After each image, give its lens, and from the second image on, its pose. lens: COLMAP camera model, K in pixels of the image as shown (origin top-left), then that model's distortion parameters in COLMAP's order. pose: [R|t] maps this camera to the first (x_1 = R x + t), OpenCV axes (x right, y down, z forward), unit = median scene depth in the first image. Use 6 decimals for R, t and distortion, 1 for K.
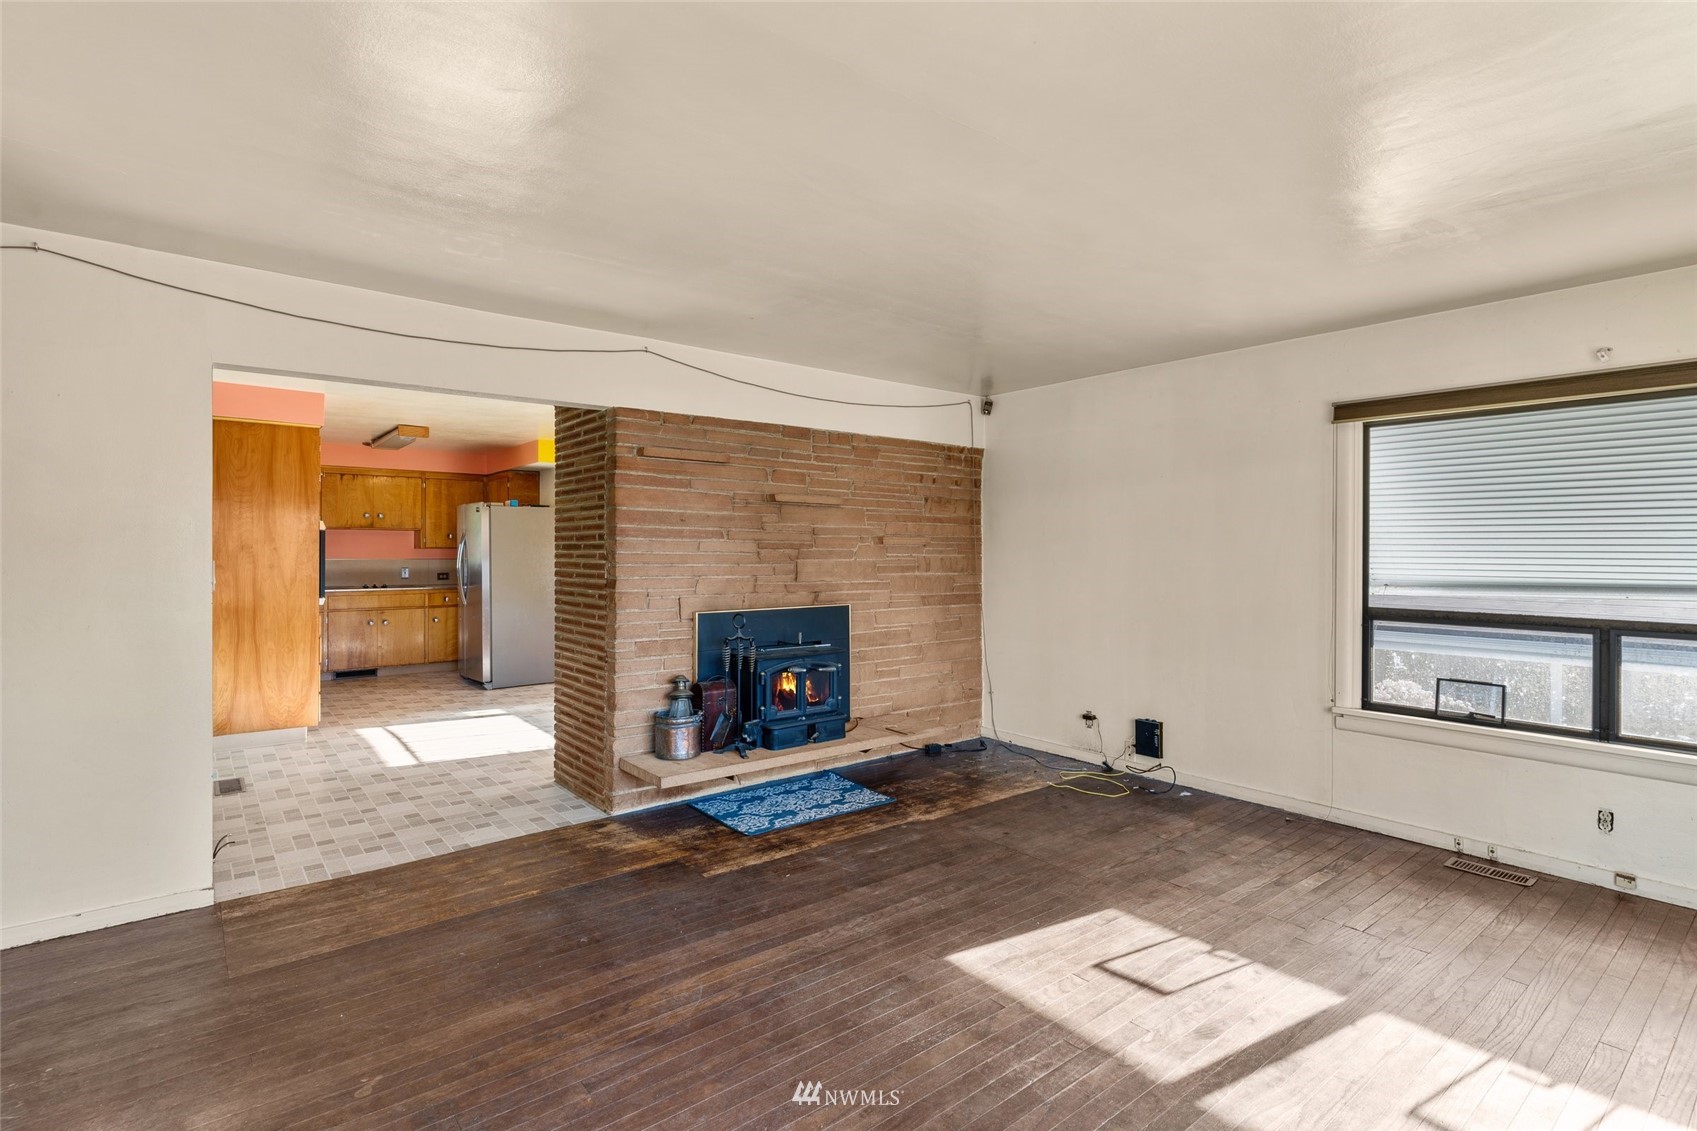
lens RADIAL K [[803.2, 0, 850.1], [0, 803.2, 550.9], [0, 0, 1]] dist [0.000928, -0.000014]
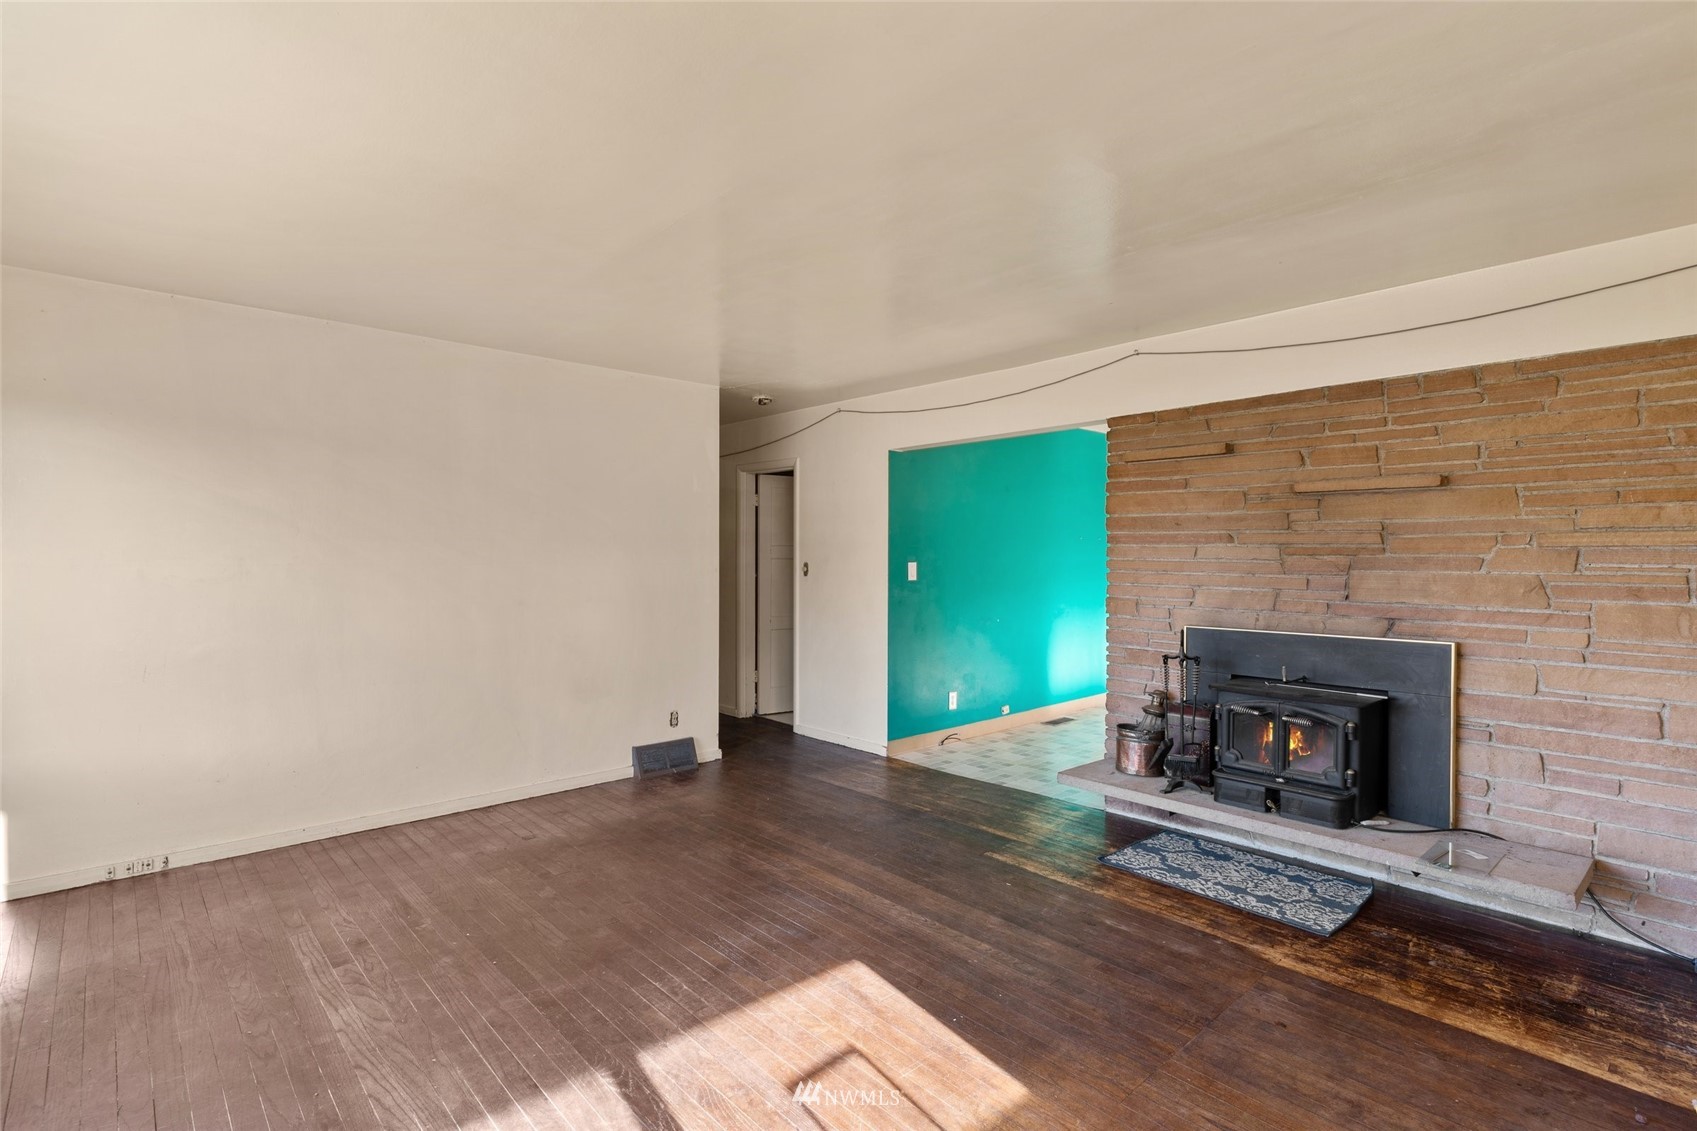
lens RADIAL K [[809.0, 0, 848.5], [0, 809.0, 565.5], [0, 0, 1]] dist [0.003390, 0.000425]
pose [[0.069535, 0.009822, -0.997531, 0.730308], [-0.003918, 0.999947, 0.009573, 0.001942], [0.997572, 0.003242, 0.069570, 0.594105]]
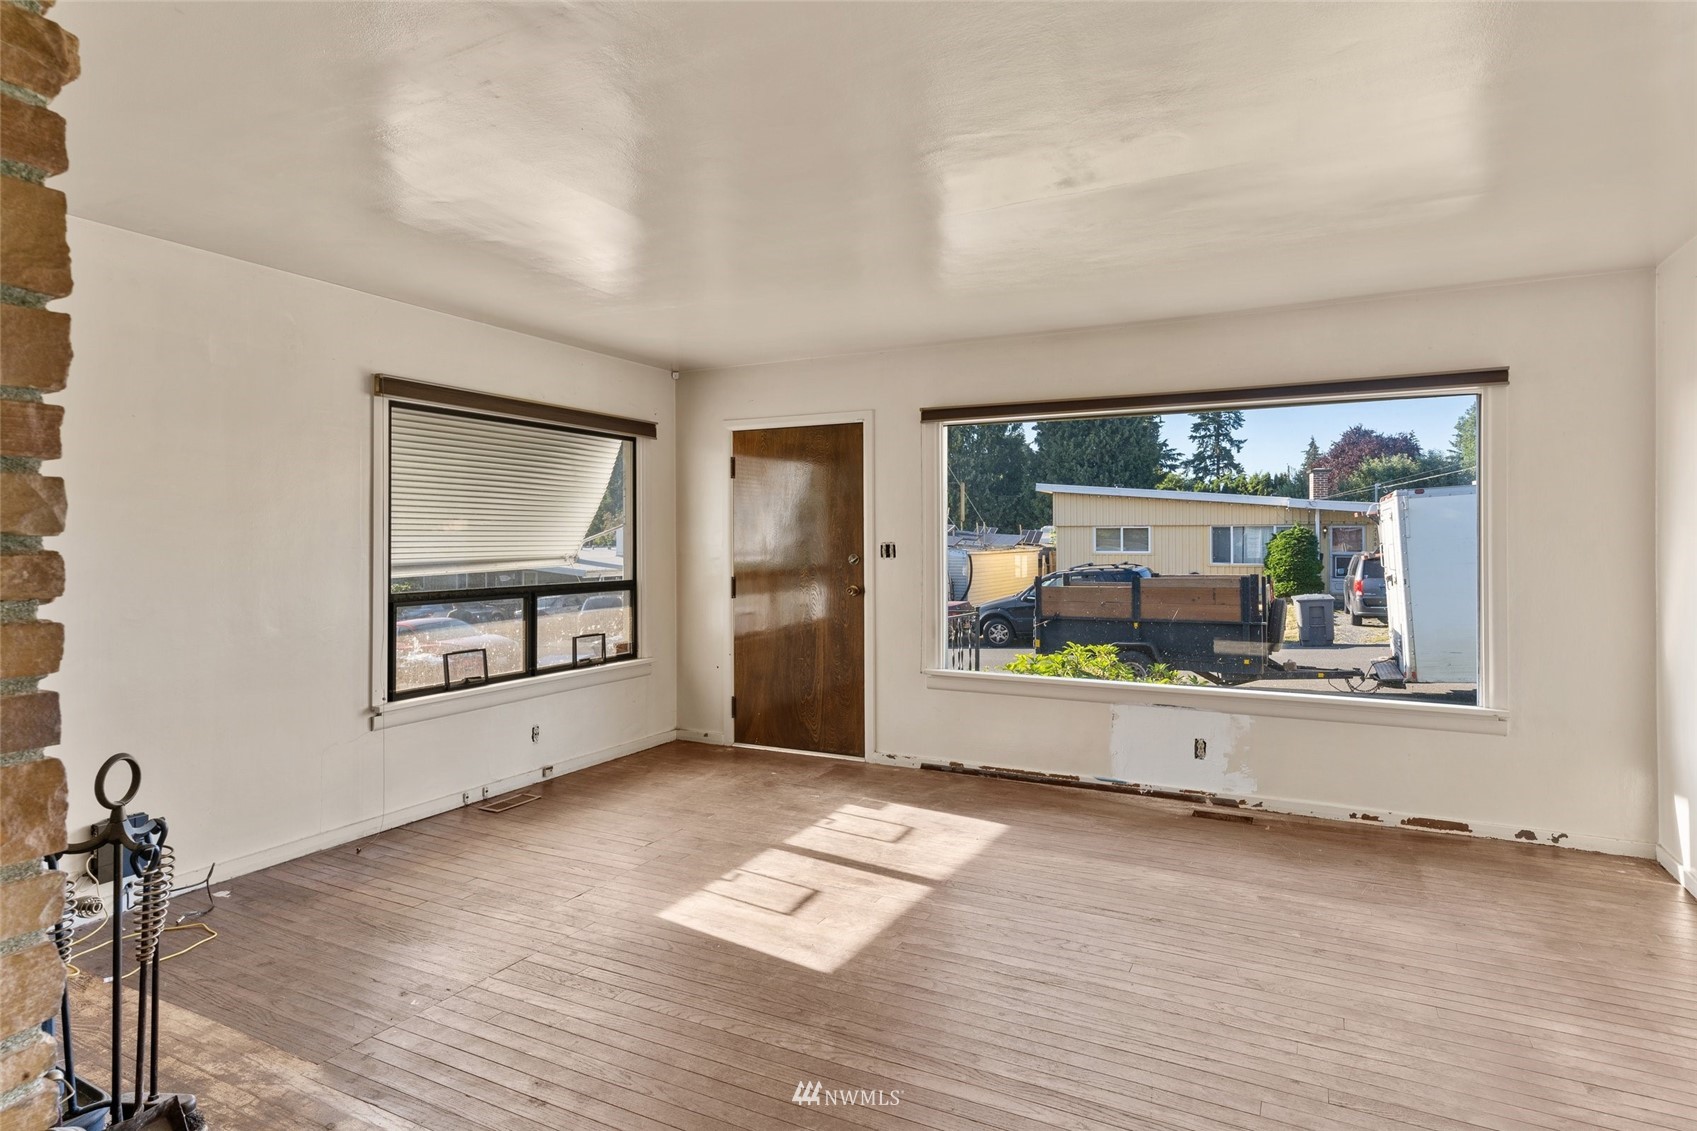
lens RADIAL K [[940.3, 0, 825.9], [0, 940.3, 546.1], [0, 0, 1]] dist [0.003210, 0.000669]
pose [[-0.398444, -0.009210, 0.917146, -0.559086], [0.002173, 0.999937, 0.010985, 0.001311], [-0.917190, 0.006370, -0.398399, 0.928584]]
